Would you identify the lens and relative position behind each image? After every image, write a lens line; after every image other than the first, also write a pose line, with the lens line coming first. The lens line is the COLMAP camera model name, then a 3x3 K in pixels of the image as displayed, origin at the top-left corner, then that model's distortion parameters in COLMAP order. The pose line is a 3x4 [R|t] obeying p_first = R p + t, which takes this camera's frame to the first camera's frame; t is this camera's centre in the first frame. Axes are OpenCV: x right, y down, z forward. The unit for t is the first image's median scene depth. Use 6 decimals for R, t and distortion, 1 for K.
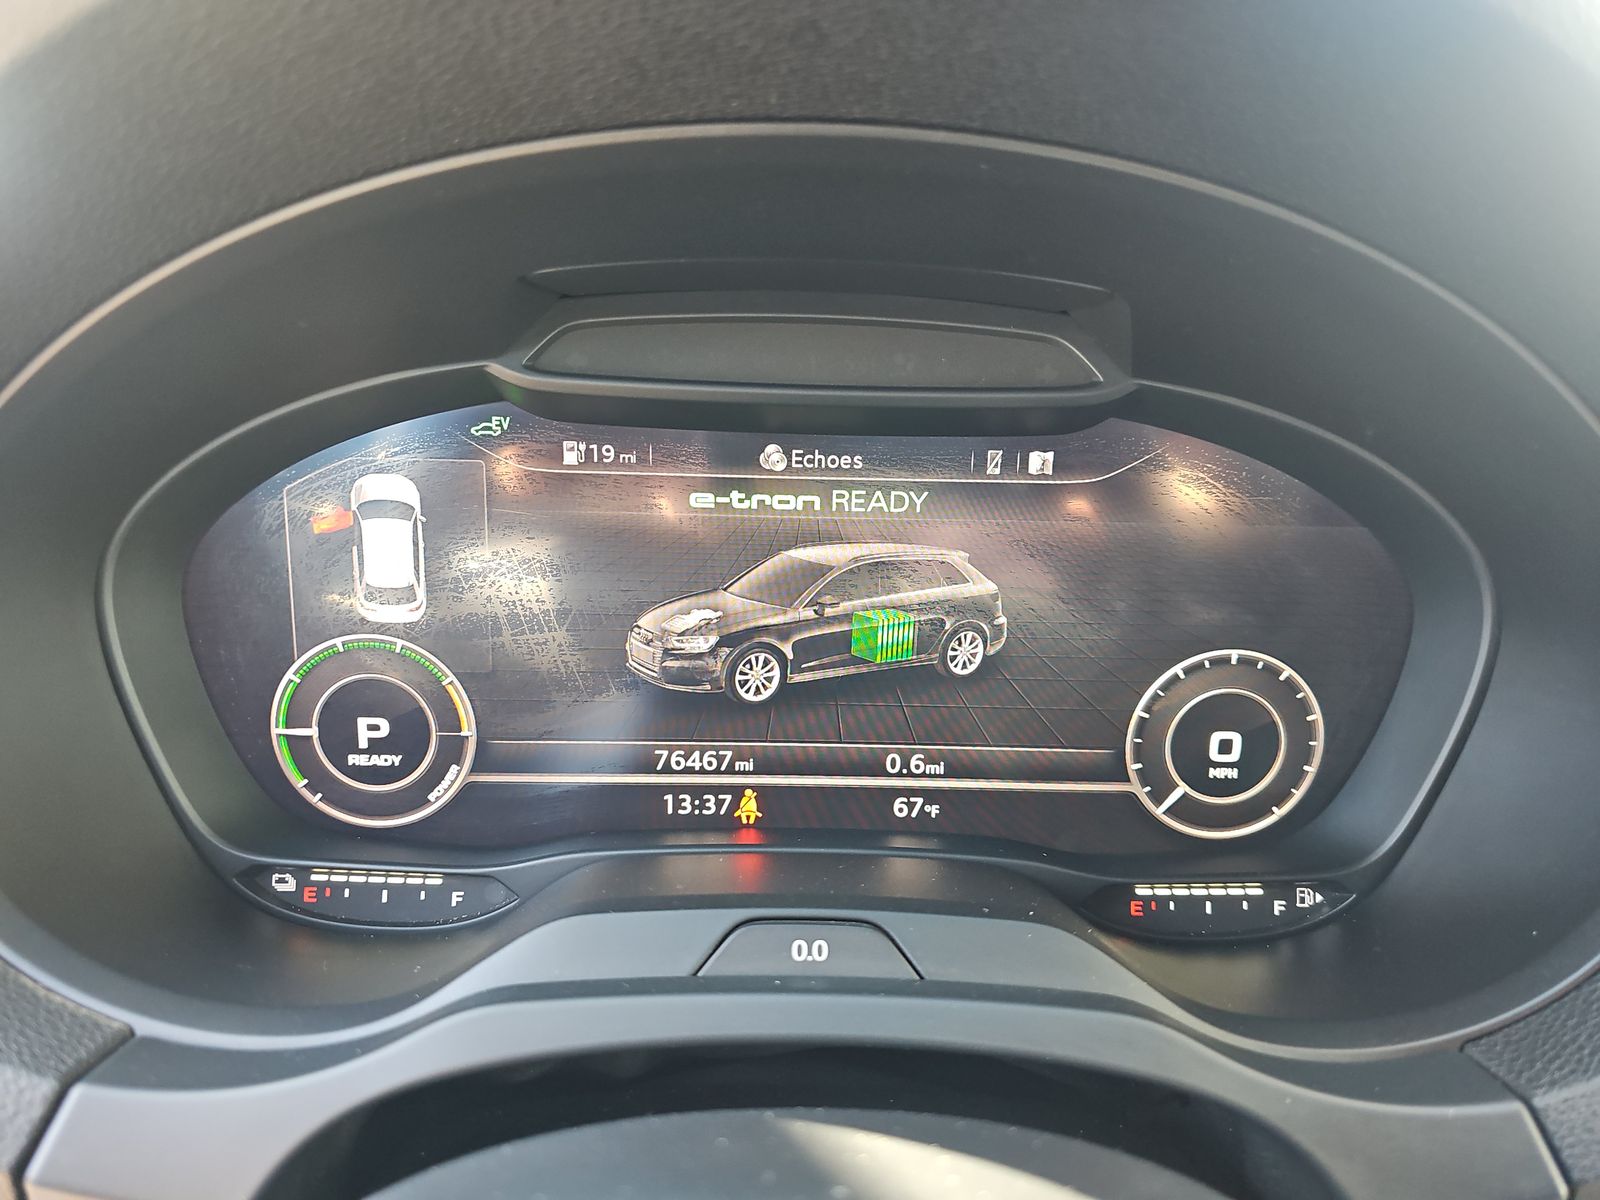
lens RADIAL K [[1077.3, 0, 789.4], [0, 1077.3, 594.9], [0, 0, 1]] dist [0.034546, -0.036331]
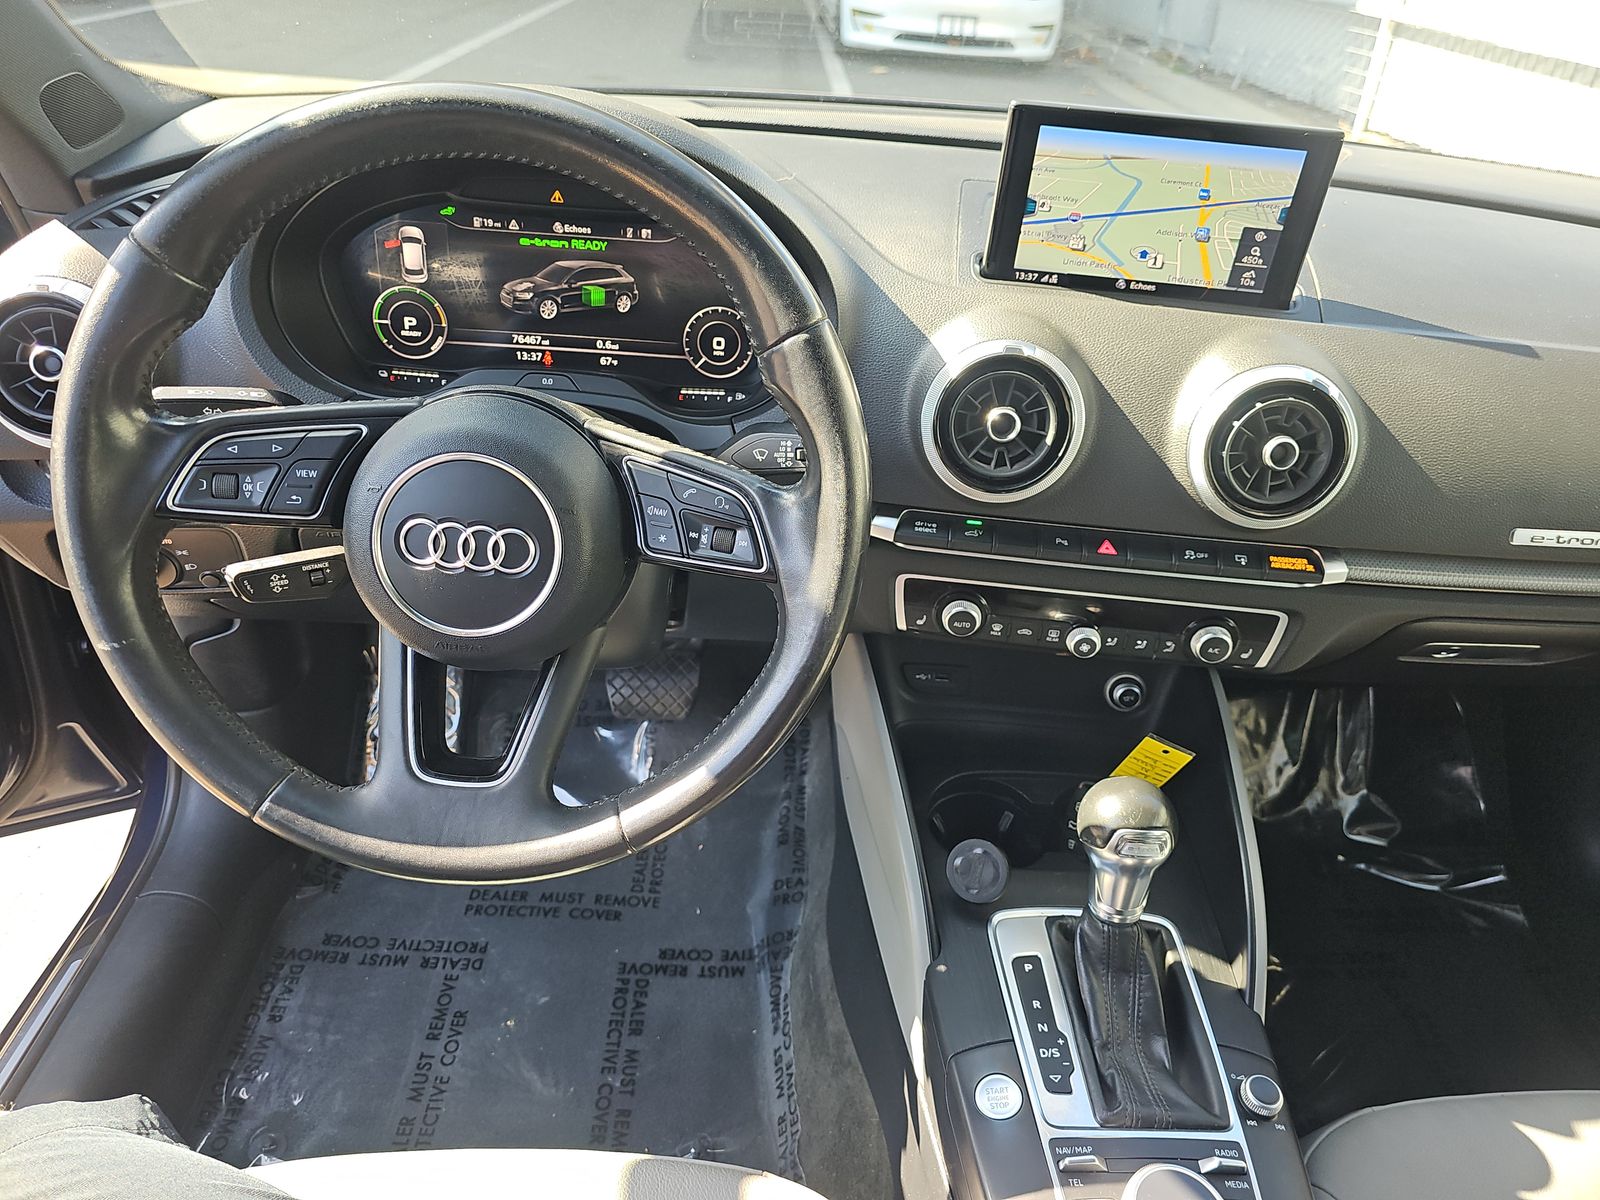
lens RADIAL K [[1077.3, 0, 798.4], [0, 1077.3, 605.3], [0, 0, 1]] dist [0.034546, -0.036331]
pose [[0.998819, 0.033575, 0.035133, 0.541336], [-0.041778, 0.962547, 0.267875, 0.036719], [-0.024823, -0.269027, 0.962813, -1.908501]]
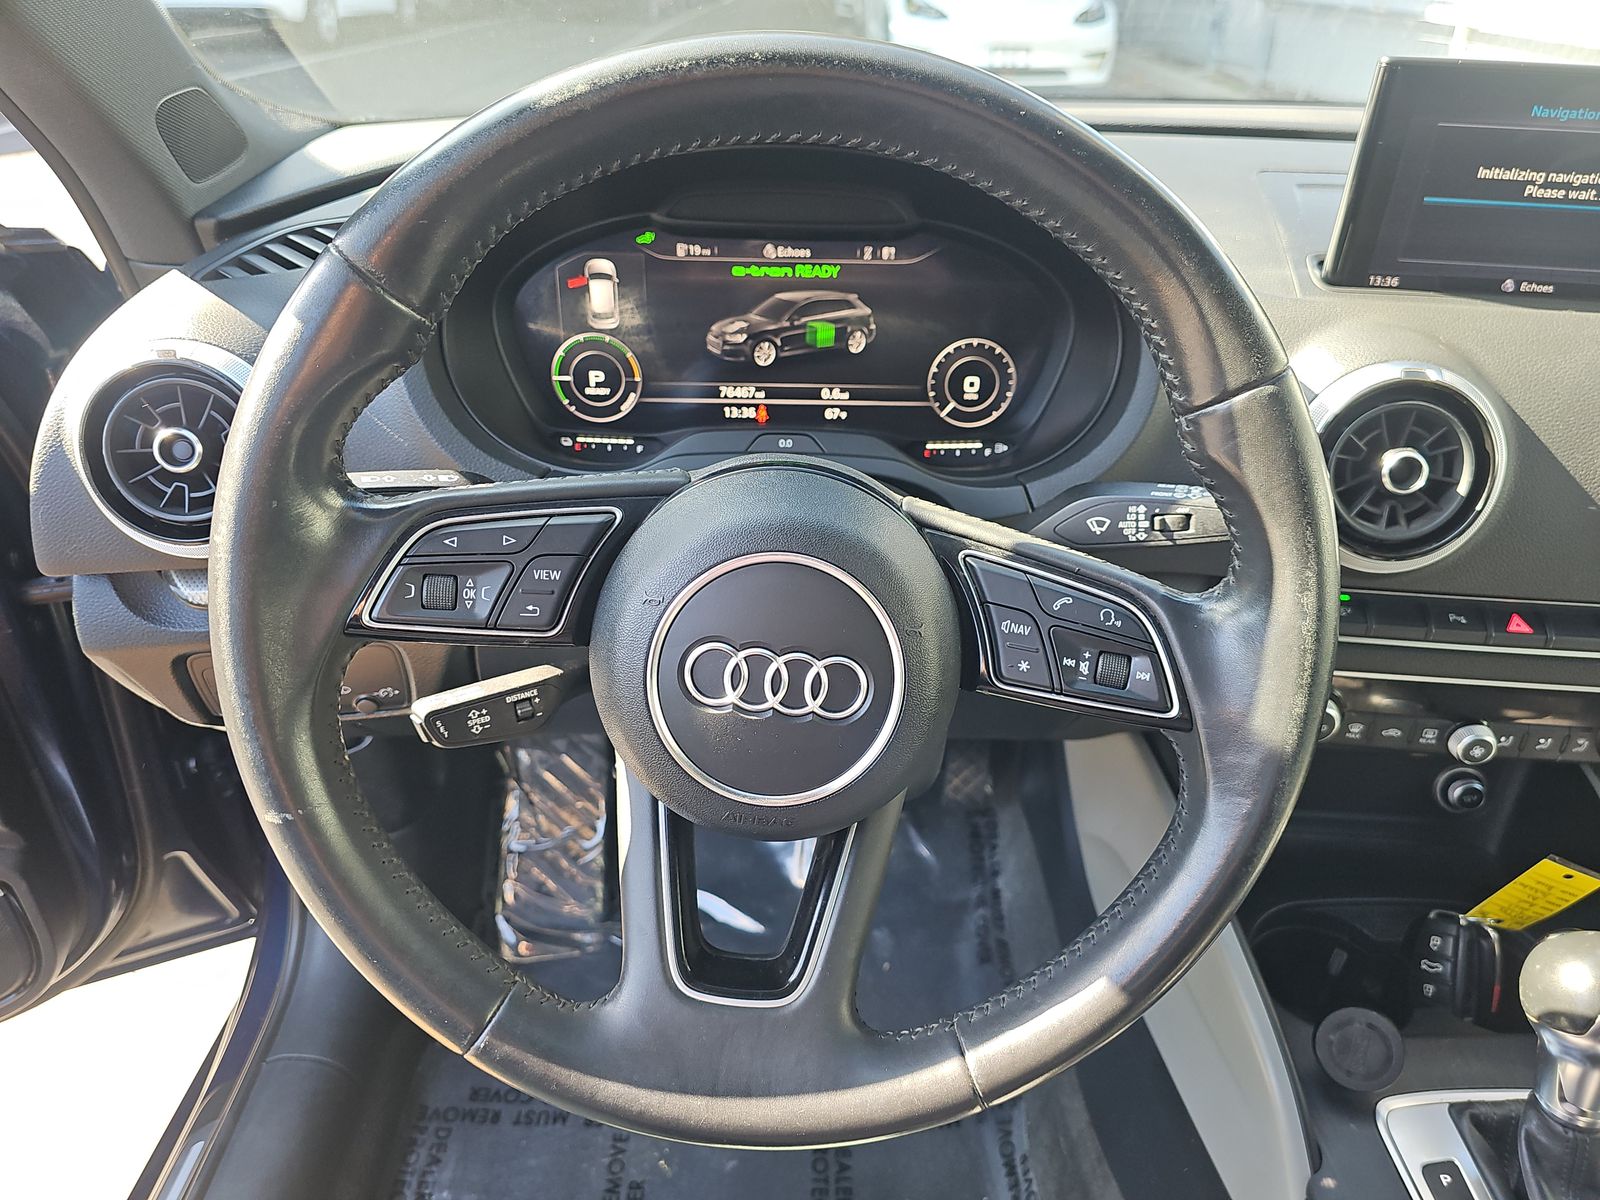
lens RADIAL K [[1077.3, 0, 807.7], [0, 1077.3, 622.1], [0, 0, 1]] dist [0.034546, -0.036331]
pose [[0.999989, -0.004638, 0.000788, 0.055885], [0.004303, 0.969516, 0.244991, 0.068116], [-0.001900, -0.244985, 0.969525, -1.331521]]
